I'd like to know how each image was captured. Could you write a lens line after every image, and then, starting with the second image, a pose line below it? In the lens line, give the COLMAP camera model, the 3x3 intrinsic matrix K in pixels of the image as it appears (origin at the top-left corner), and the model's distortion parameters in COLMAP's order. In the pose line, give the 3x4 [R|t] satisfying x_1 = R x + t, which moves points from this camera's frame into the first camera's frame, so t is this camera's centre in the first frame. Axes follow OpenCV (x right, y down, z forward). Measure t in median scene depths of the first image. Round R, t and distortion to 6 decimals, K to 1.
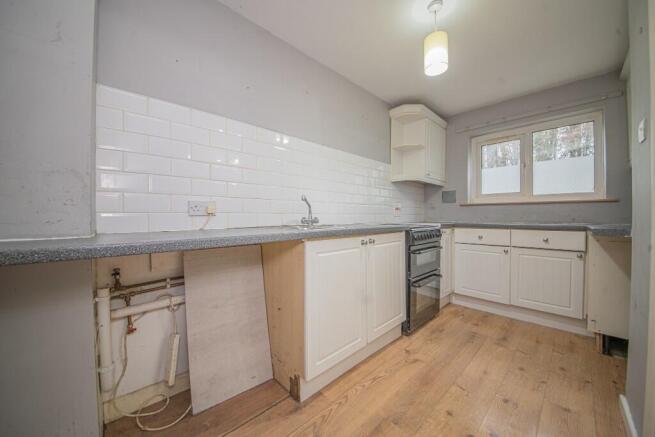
lens RADIAL K [[234.4, 0, 328.5], [0, 234.4, 215.9], [0, 0, 1]] dist [0.001098, 0.000034]
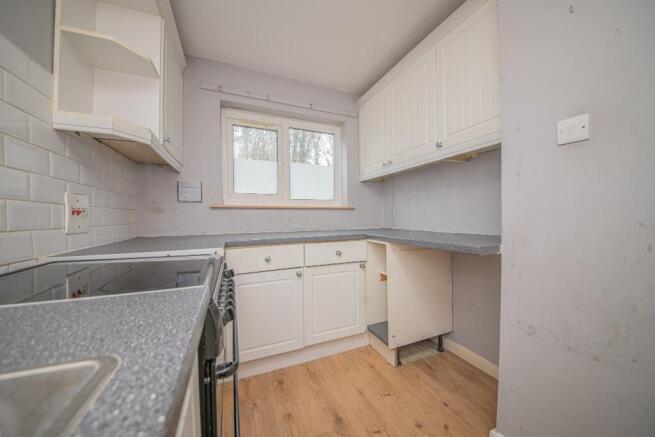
lens RADIAL K [[234.4, 0, 328.5], [0, 234.4, 215.9], [0, 0, 1]] dist [0.001098, 0.000034]
pose [[0.334870, -0.002969, 0.942260, 0.089397], [0.003775, 0.999991, 0.001810, -0.025874], [-0.942257, 0.002951, 0.334878, 0.575793]]
